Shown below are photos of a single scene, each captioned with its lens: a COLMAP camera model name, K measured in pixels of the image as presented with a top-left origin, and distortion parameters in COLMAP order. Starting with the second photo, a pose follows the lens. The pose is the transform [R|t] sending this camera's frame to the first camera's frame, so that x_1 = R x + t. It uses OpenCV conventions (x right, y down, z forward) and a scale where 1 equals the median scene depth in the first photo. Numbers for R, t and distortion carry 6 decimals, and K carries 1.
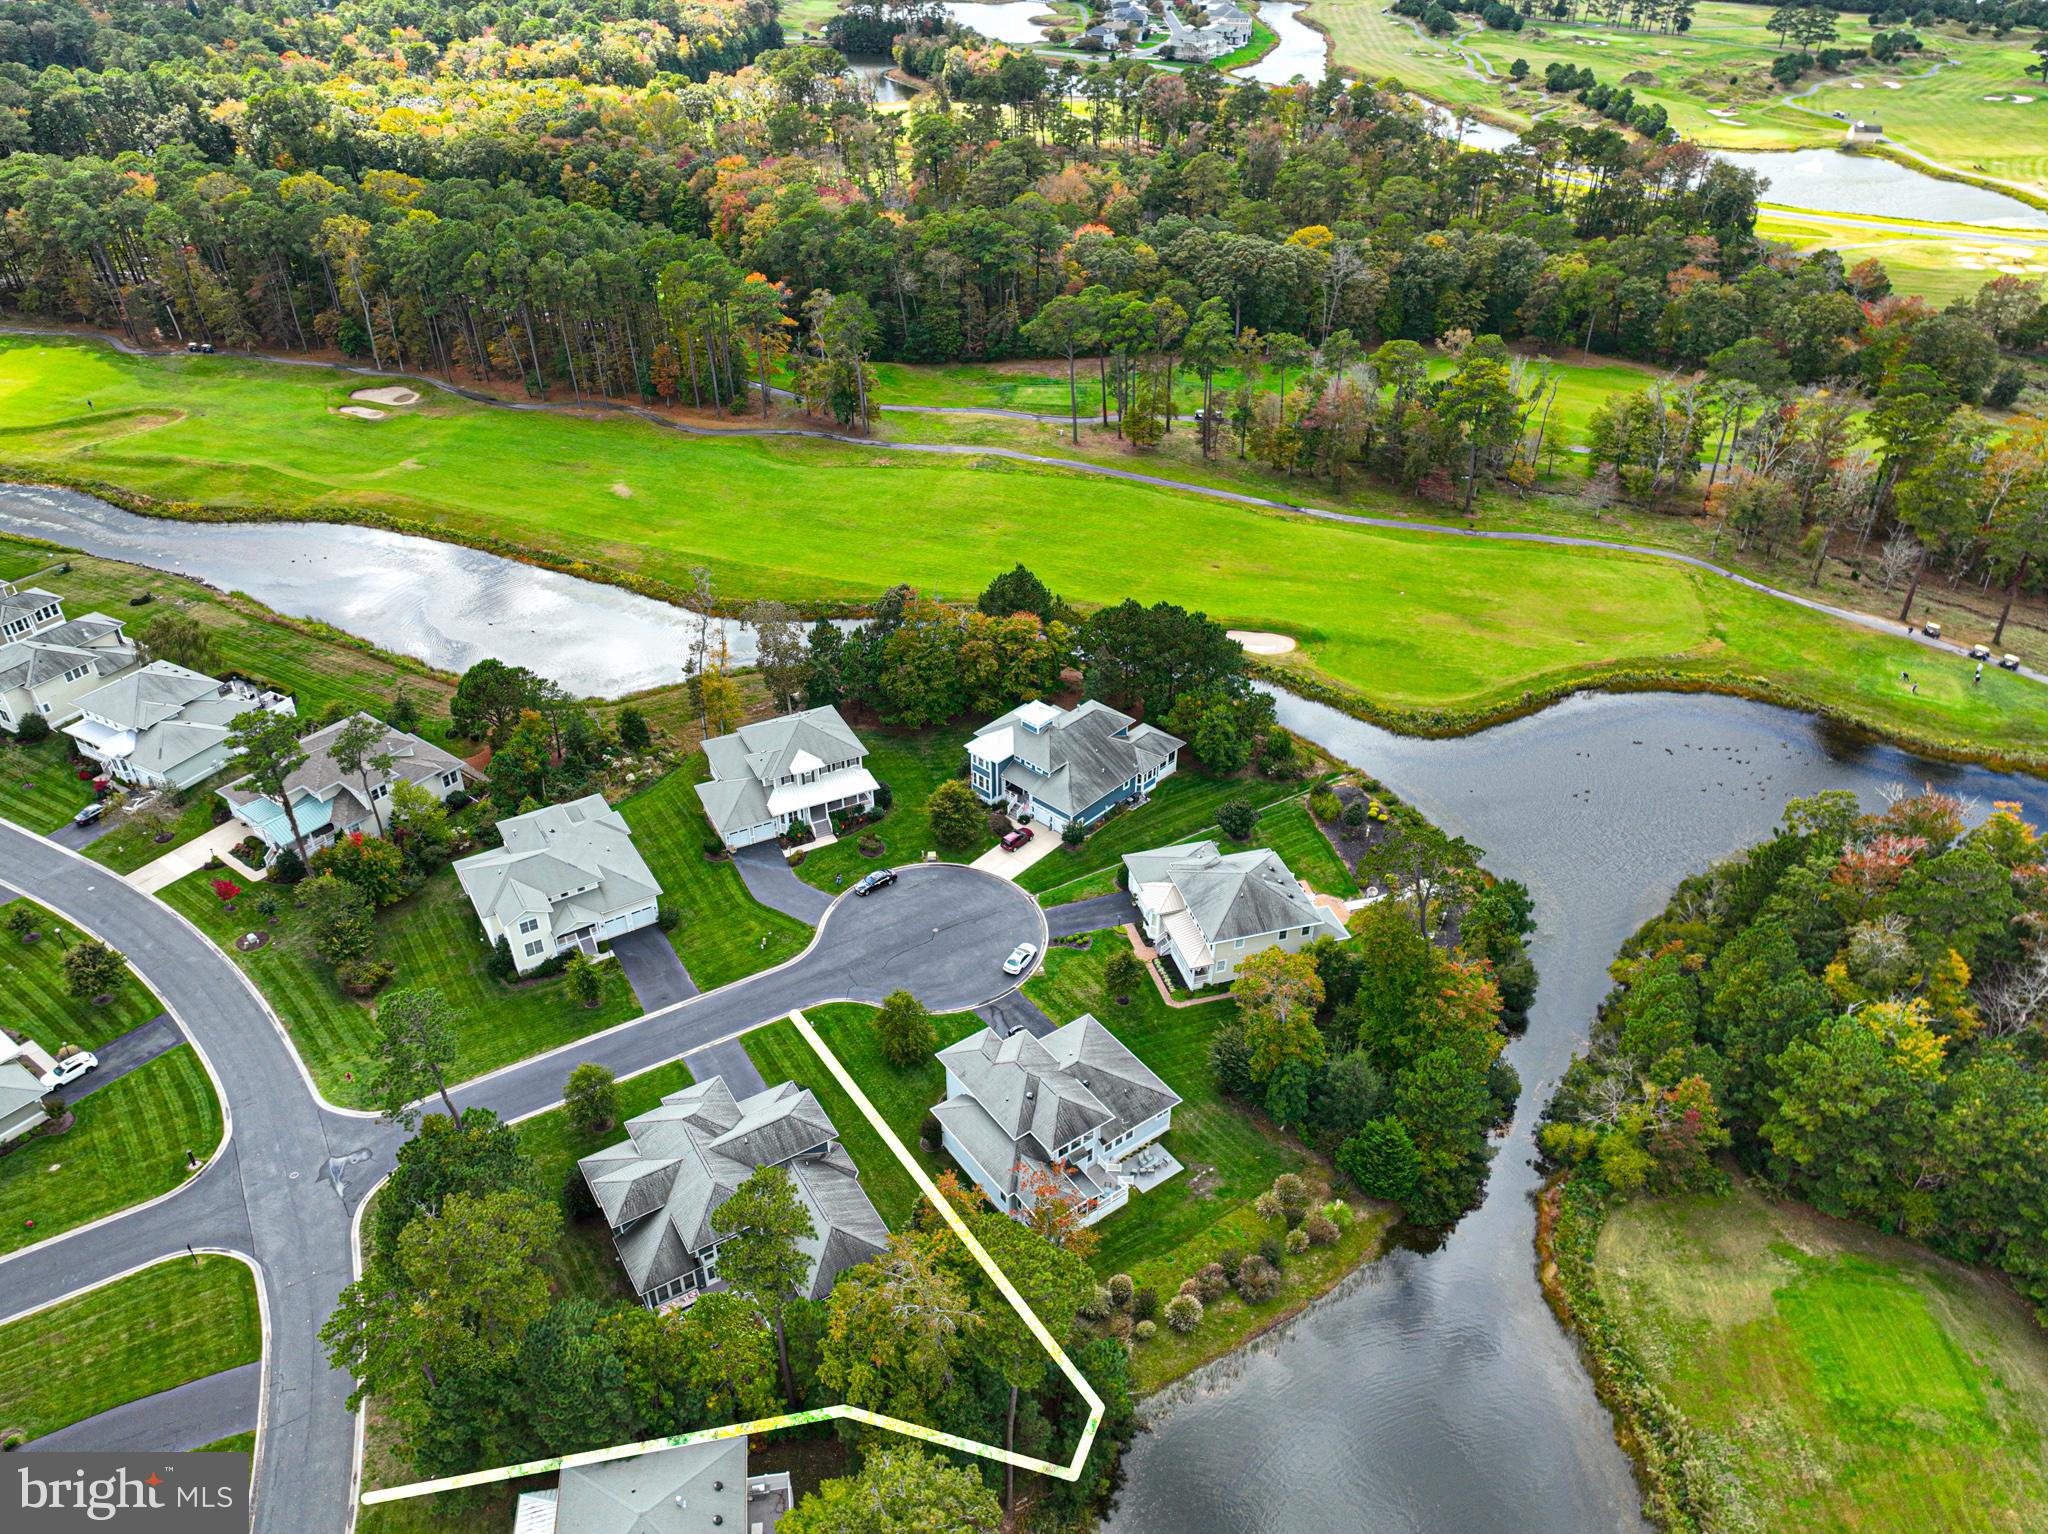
lens RADIAL K [[1434.1, 0, 1027.3], [0, 1434.1, 771.9], [0, 0, 1]] dist [-0.000978, 0.017943]
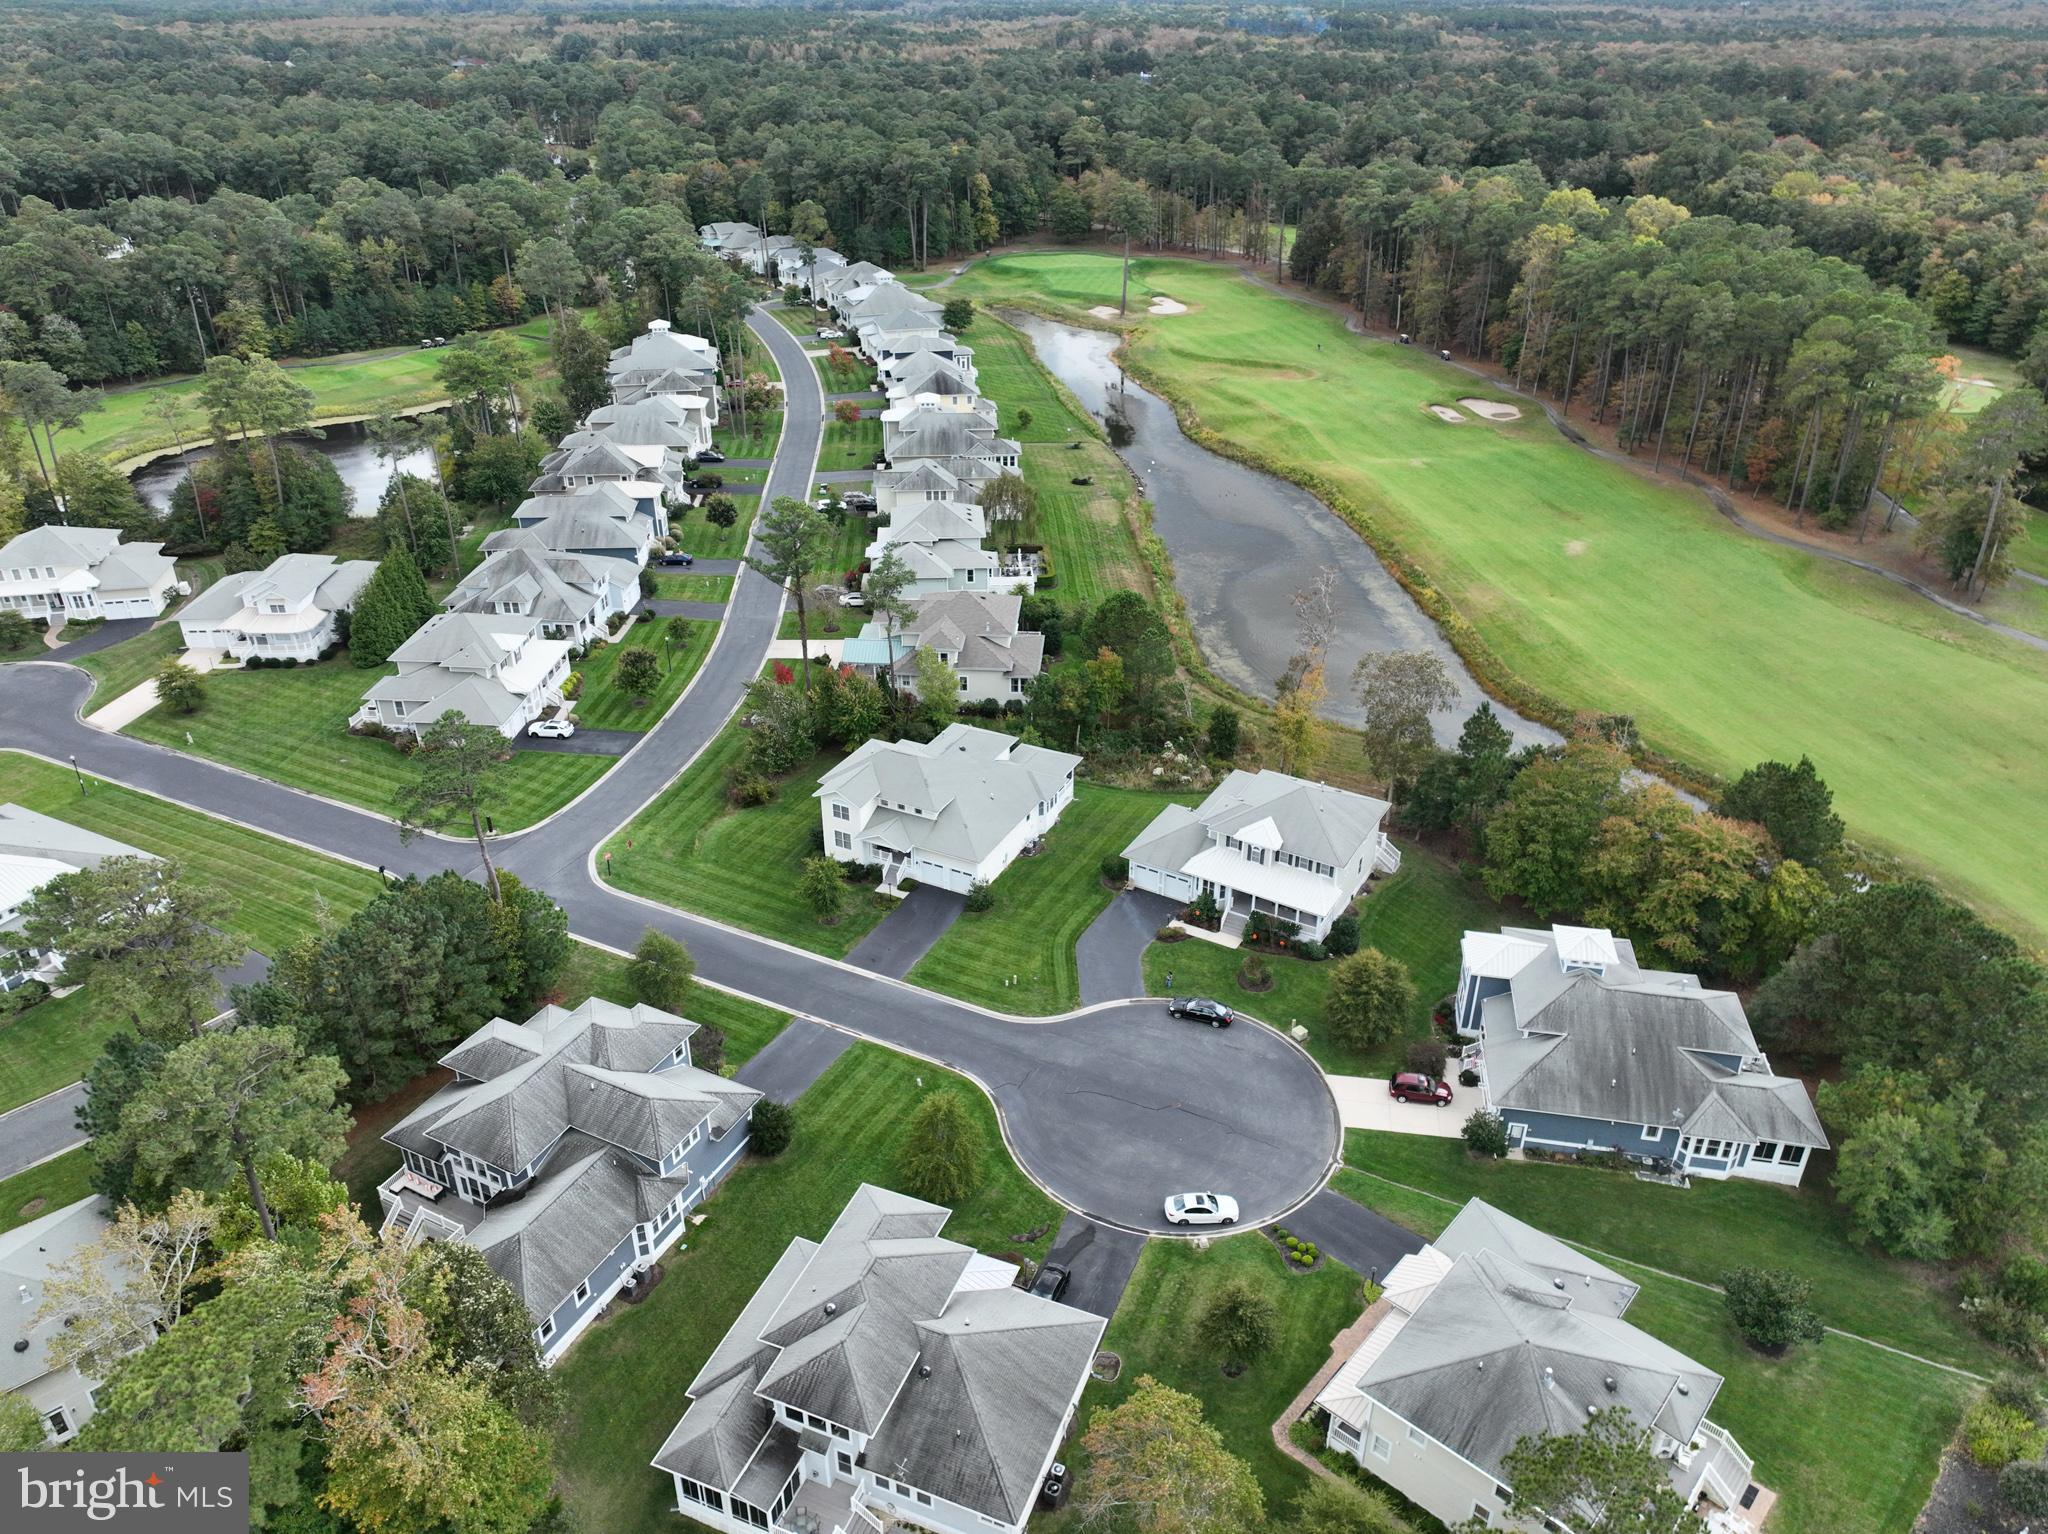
lens RADIAL K [[1434.1, 0, 1027.3], [0, 1434.1, 771.9], [0, 0, 1]] dist [-0.000978, 0.017943]
pose [[0.529172, 0.408655, -0.743625, 0.303081], [-0.475630, 0.868613, 0.138878, -0.076771], [0.702676, 0.280200, 0.654014, 0.424786]]
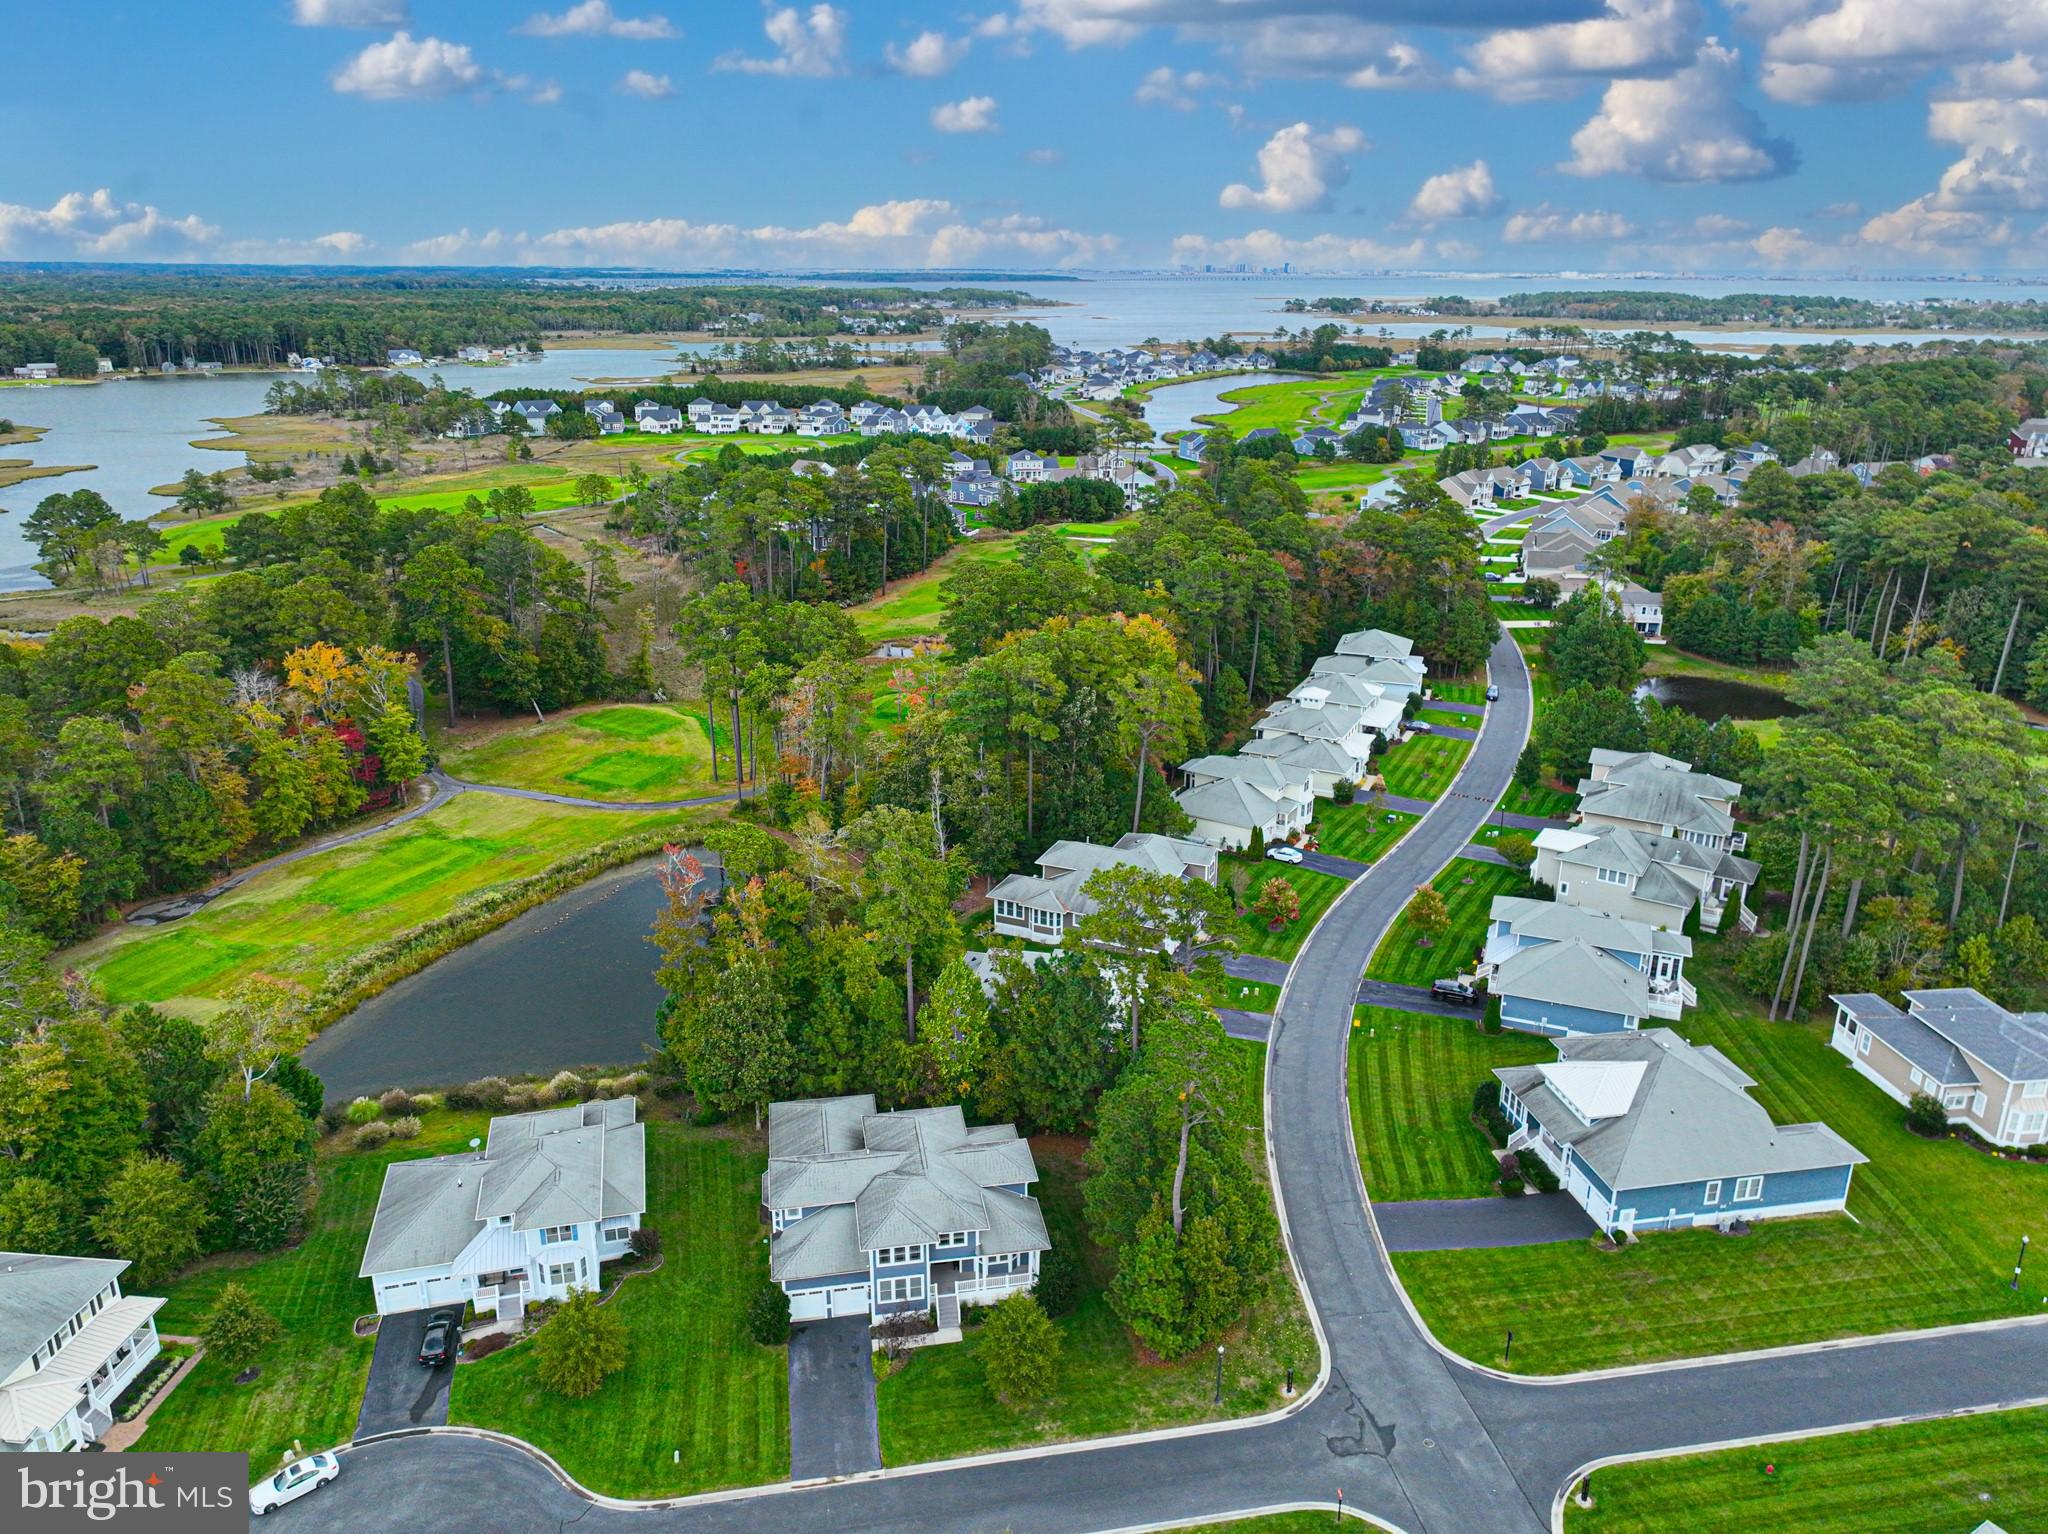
lens RADIAL K [[1439.8, 0, 1024.0], [0, 1439.8, 767.0], [0, 0, 1]] dist [-0.000117, 0.010052]
pose [[-0.928291, -0.128672, 0.348884, -0.393646], [0.203393, 0.609744, 0.766057, -0.383374], [-0.311300, 0.782084, -0.539849, 0.879997]]
